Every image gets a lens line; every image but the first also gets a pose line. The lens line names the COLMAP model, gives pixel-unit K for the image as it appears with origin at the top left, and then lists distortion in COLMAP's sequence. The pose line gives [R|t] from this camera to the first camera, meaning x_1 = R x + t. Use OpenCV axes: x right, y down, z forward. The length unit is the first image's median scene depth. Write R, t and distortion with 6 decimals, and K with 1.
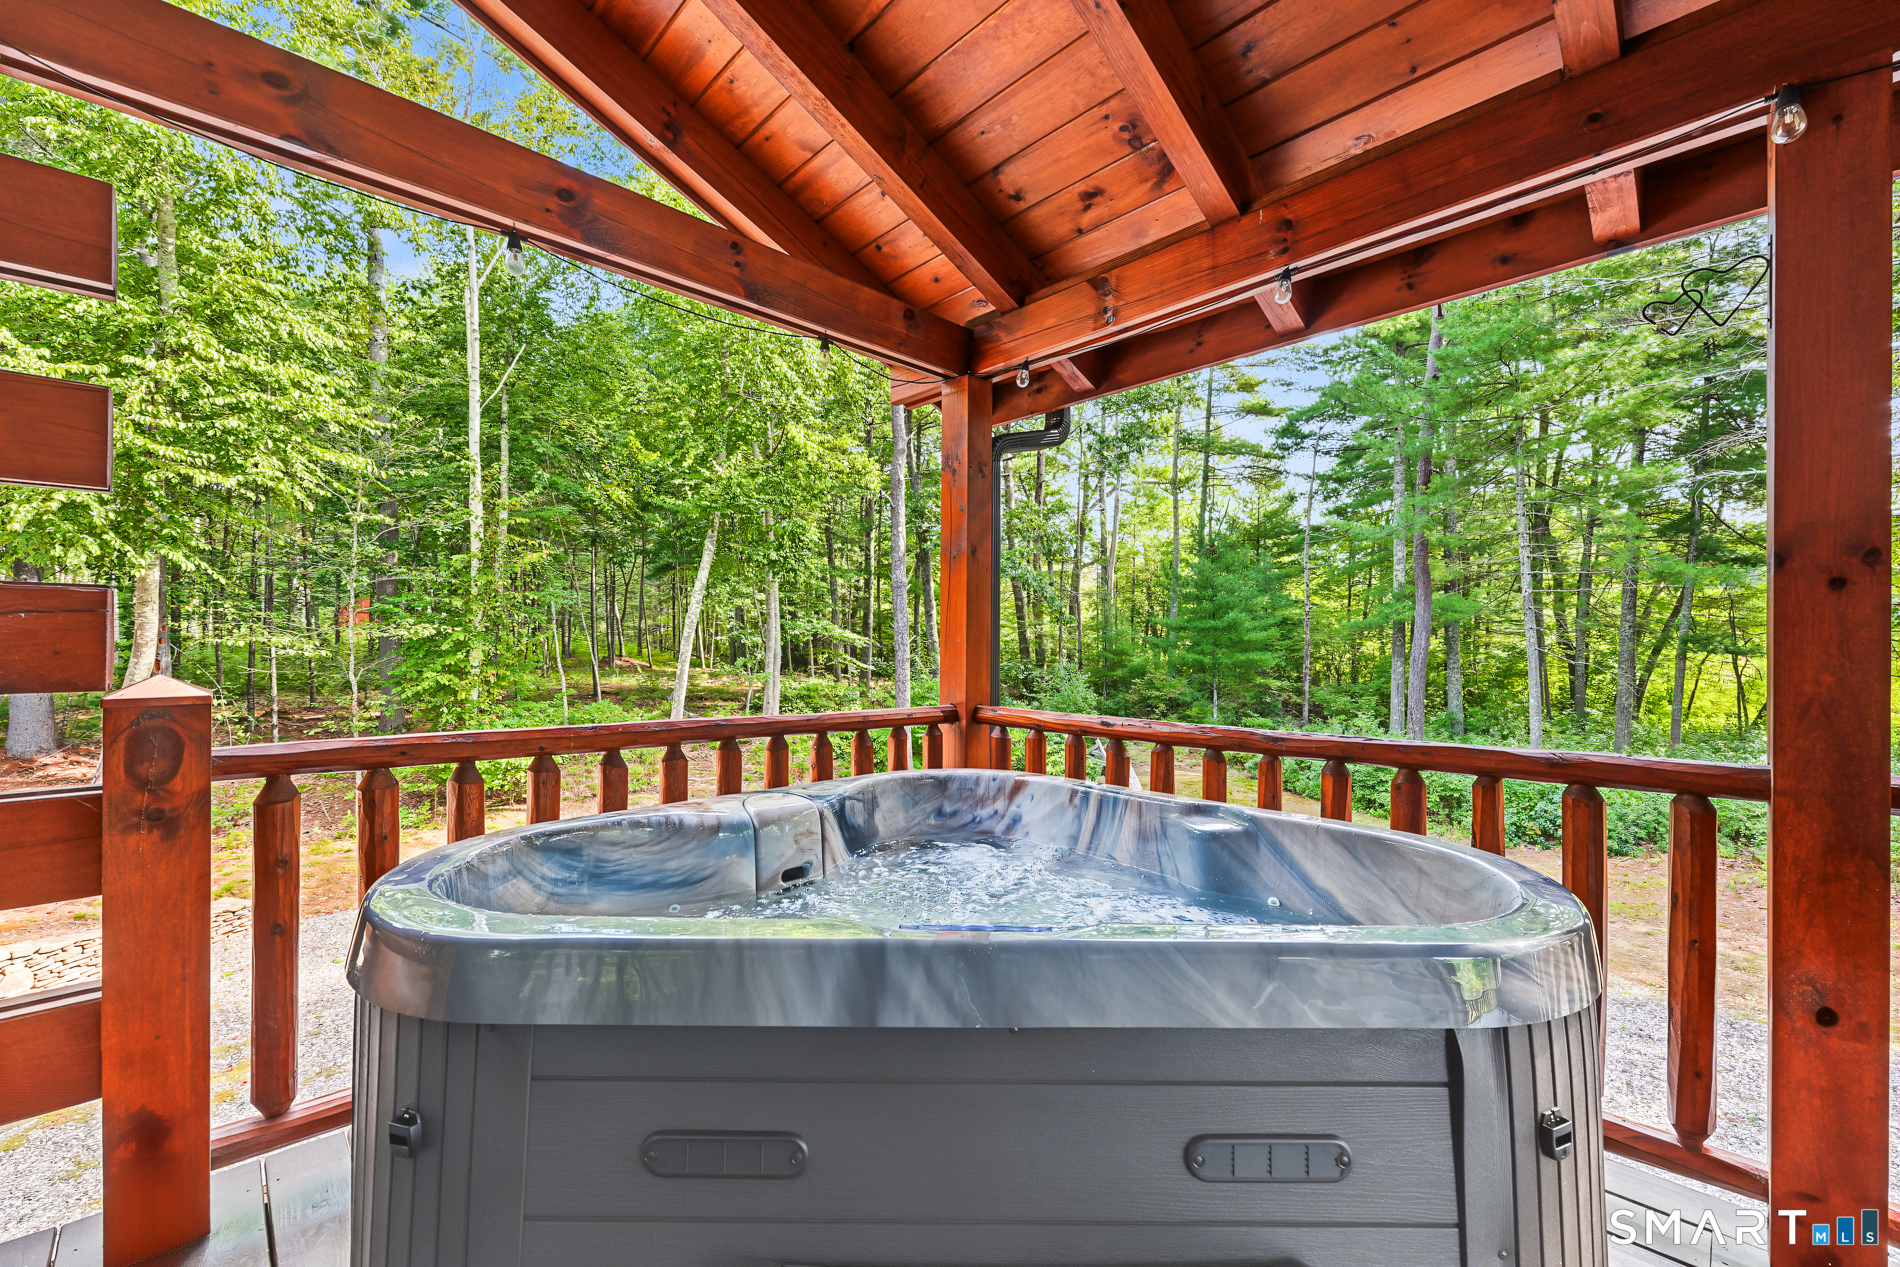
lens RADIAL K [[750.2, 0, 948.5], [0, 750.2, 633.1], [0, 0, 1]] dist [-0.000326, -0.000082]
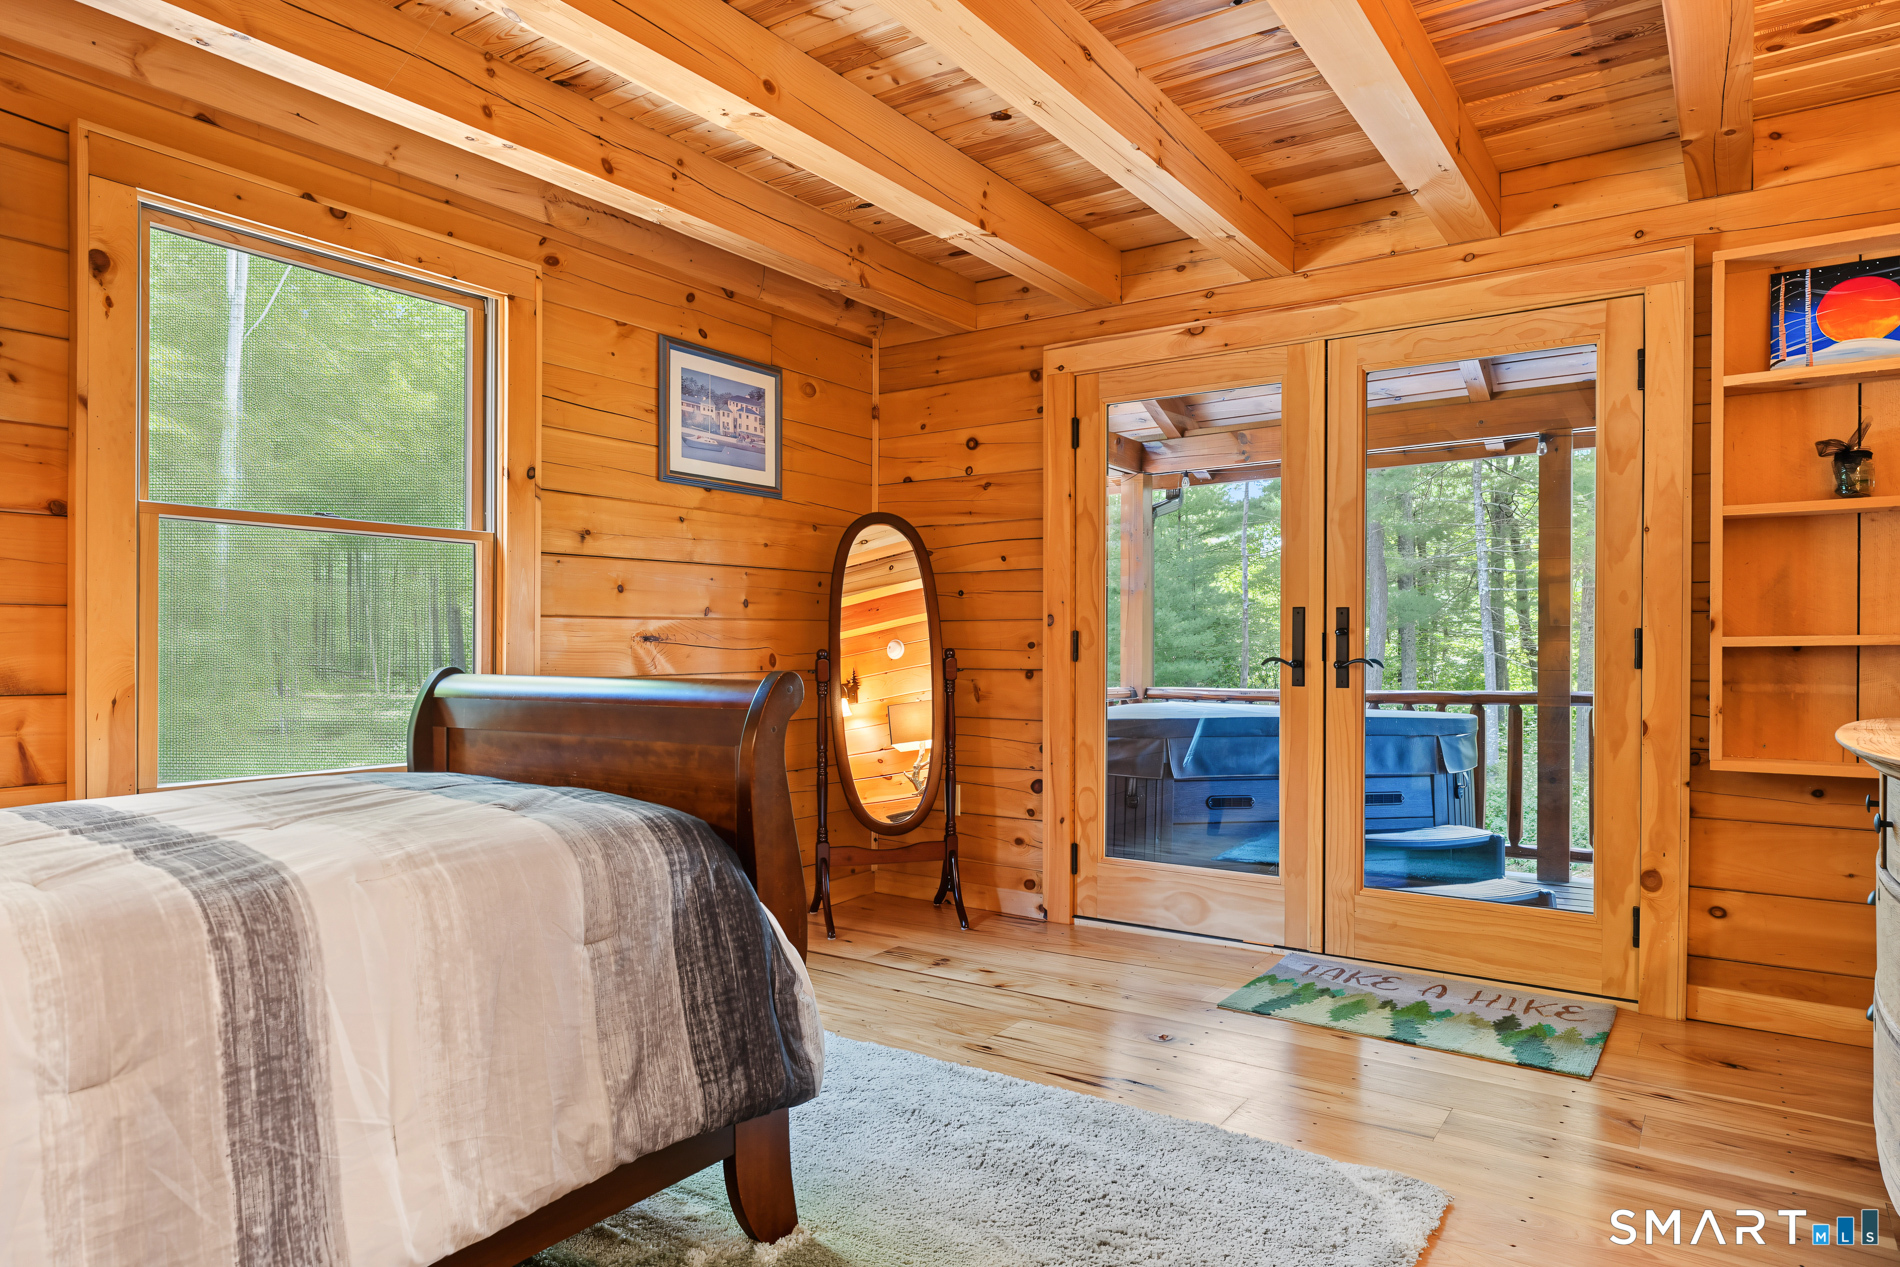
lens RADIAL K [[1145.0, 0, 949.2], [0, 1145.0, 639.3], [0, 0, 1]] dist [0.000721, 0.000354]
pose [[0.977232, -0.003522, 0.212144, -0.084905], [0.003177, 0.999993, 0.001966, -0.000806], [-0.212149, -0.001247, 0.977236, -0.119330]]
